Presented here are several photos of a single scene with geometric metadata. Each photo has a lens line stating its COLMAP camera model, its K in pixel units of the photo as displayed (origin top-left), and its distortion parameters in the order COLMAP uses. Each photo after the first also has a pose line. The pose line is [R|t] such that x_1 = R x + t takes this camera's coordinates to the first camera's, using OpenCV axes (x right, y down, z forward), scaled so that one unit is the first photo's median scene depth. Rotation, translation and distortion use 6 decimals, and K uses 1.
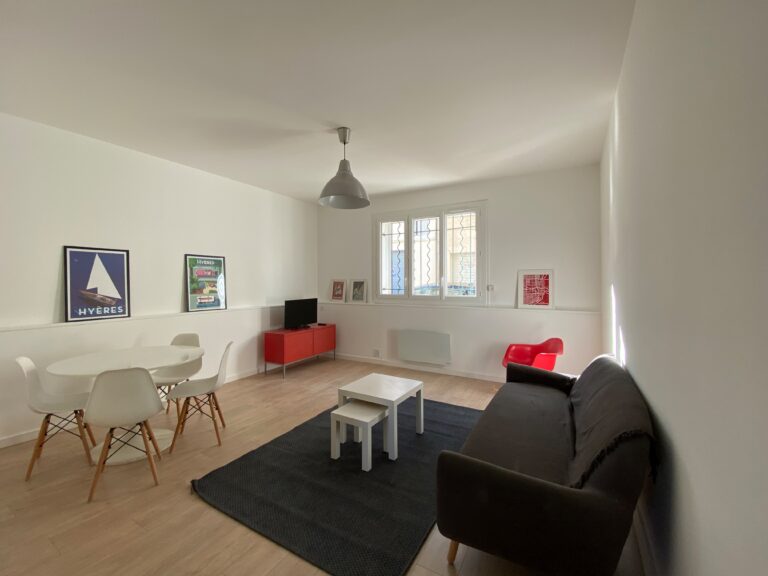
lens RADIAL K [[329.9, 0, 384.0], [0, 329.9, 288.0], [0, 0, 1]] dist [0.001432, 0.000236]
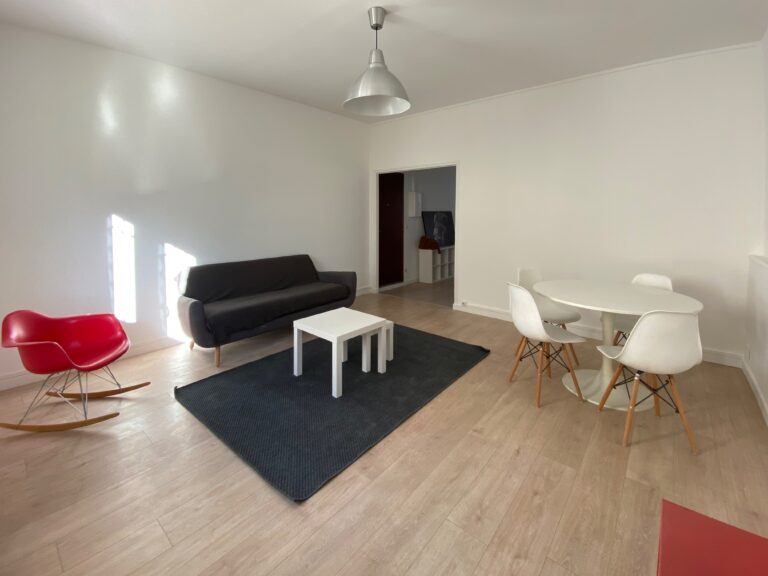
lens RADIAL K [[329.9, 0, 384.0], [0, 329.9, 288.0], [0, 0, 1]] dist [0.001432, 0.000236]
pose [[-0.981767, -0.043168, 0.185120, -0.188508], [0.003835, 0.969176, 0.246341, -0.019781], [-0.190047, 0.242559, -0.951340, 1.200604]]
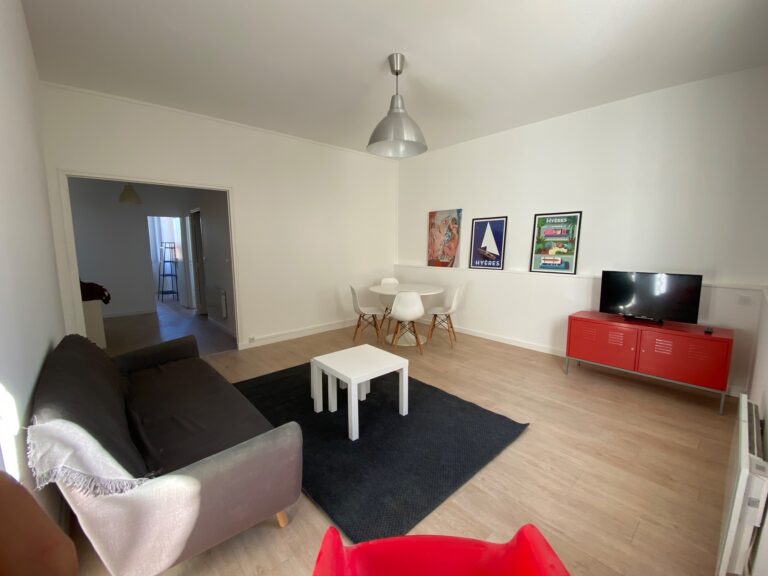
lens RADIAL K [[329.9, 0, 384.0], [0, 329.9, 288.0], [0, 0, 1]] dist [0.001432, 0.000236]
pose [[-0.327199, 0.130534, -0.935896, 0.516825], [-0.012395, 0.989735, 0.142377, -0.017120], [0.944874, 0.058186, -0.322222, 0.881572]]
